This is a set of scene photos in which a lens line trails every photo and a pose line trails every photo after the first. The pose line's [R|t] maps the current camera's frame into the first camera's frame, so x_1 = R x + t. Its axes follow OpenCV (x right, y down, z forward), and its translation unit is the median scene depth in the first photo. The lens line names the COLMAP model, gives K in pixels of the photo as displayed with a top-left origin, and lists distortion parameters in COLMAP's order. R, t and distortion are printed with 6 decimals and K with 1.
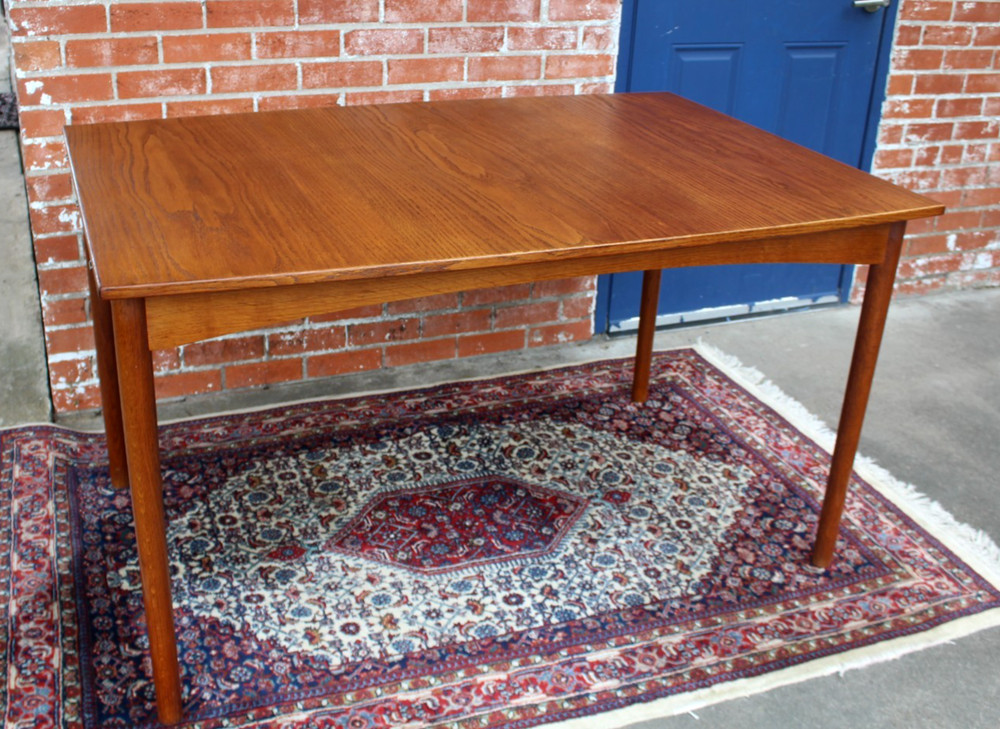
lens RADIAL K [[1110.8, 0, 443.5], [0, 1110.8, 322.7], [0, 0, 1]] dist [-0.110354, 0.000000]
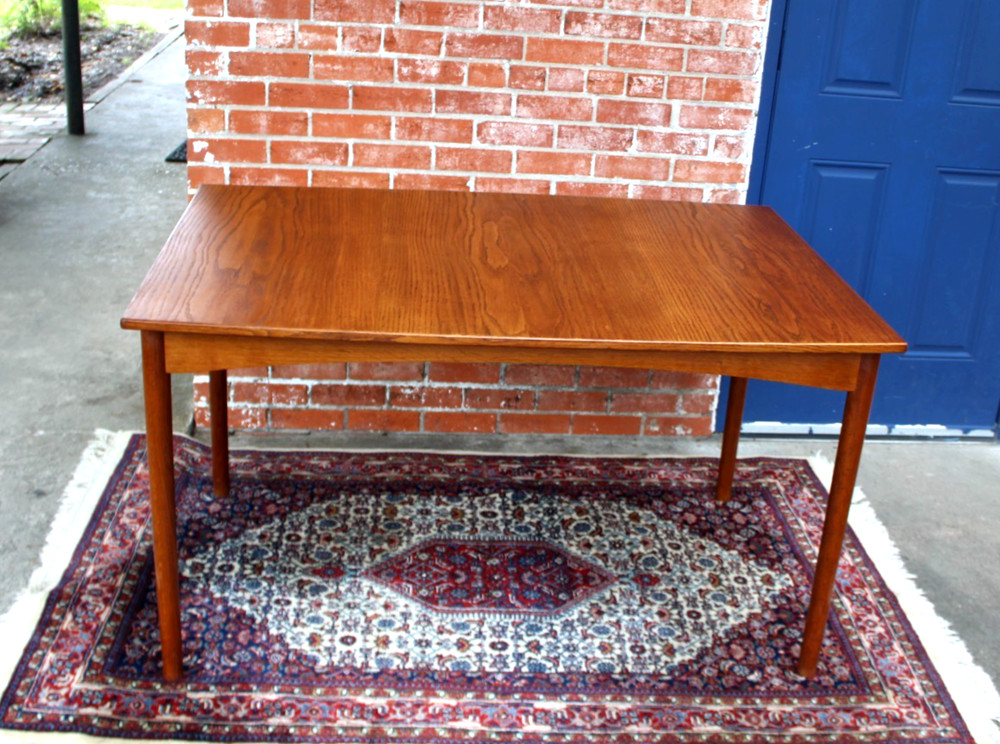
lens RADIAL K [[1235.0, 0, 526.4], [0, 1235.0, 353.0], [0, 0, 1]] dist [-0.119471, 0.000000]
pose [[0.964026, 0.132063, -0.230679, 0.294583], [-0.140912, 0.989772, -0.022242, -0.016057], [0.225383, 0.053947, 0.972776, -0.188913]]
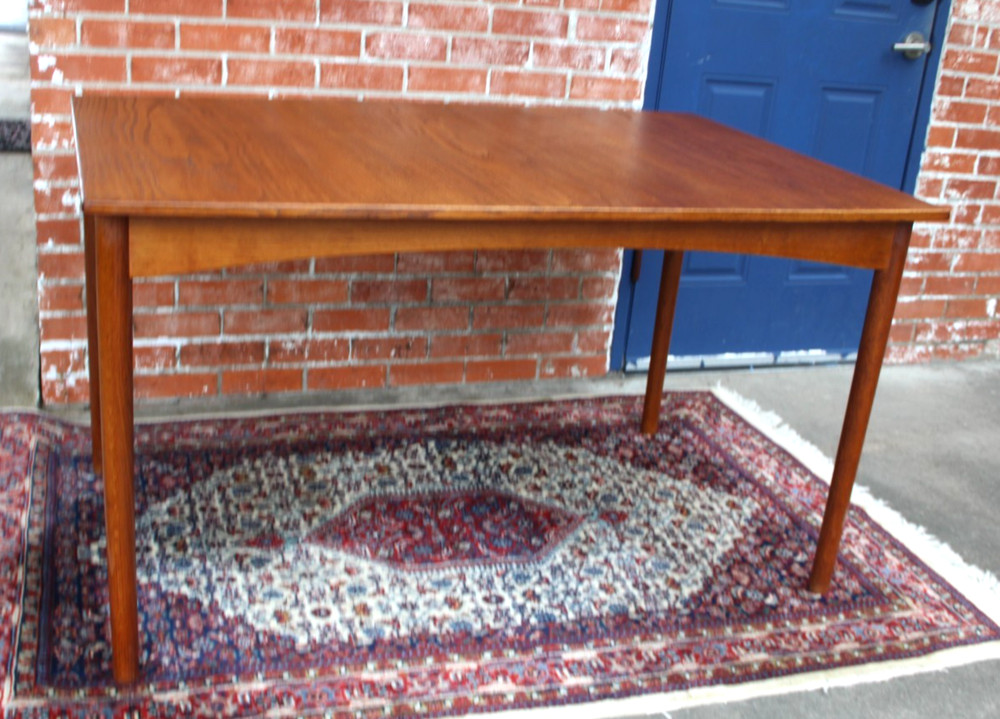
lens RADIAL K [[1190.9, 0, 485.2], [0, 1190.9, 366.8], [0, 0, 1]] dist [-0.114157, 0.000000]
pose [[0.998105, 0.061505, -0.002008, 0.040031], [-0.061526, 0.996762, -0.051767, 0.089226], [-0.001182, 0.051792, 0.998657, -0.042553]]
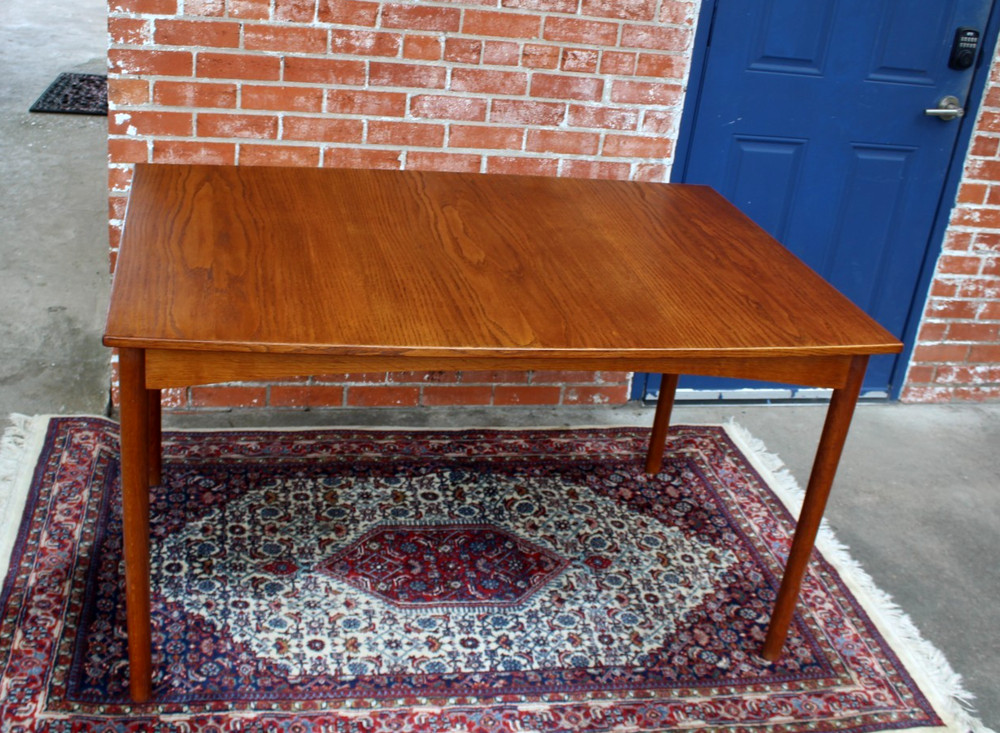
lens RADIAL K [[1153.7, 0, 457.8], [0, 1153.7, 325.5], [0, 0, 1]] dist [-0.112289, 0.000000]
pose [[0.984508, 0.131692, -0.115767, 0.124025], [-0.131791, 0.991254, 0.006828, -0.059454], [0.115654, 0.008534, 0.993253, -0.116500]]
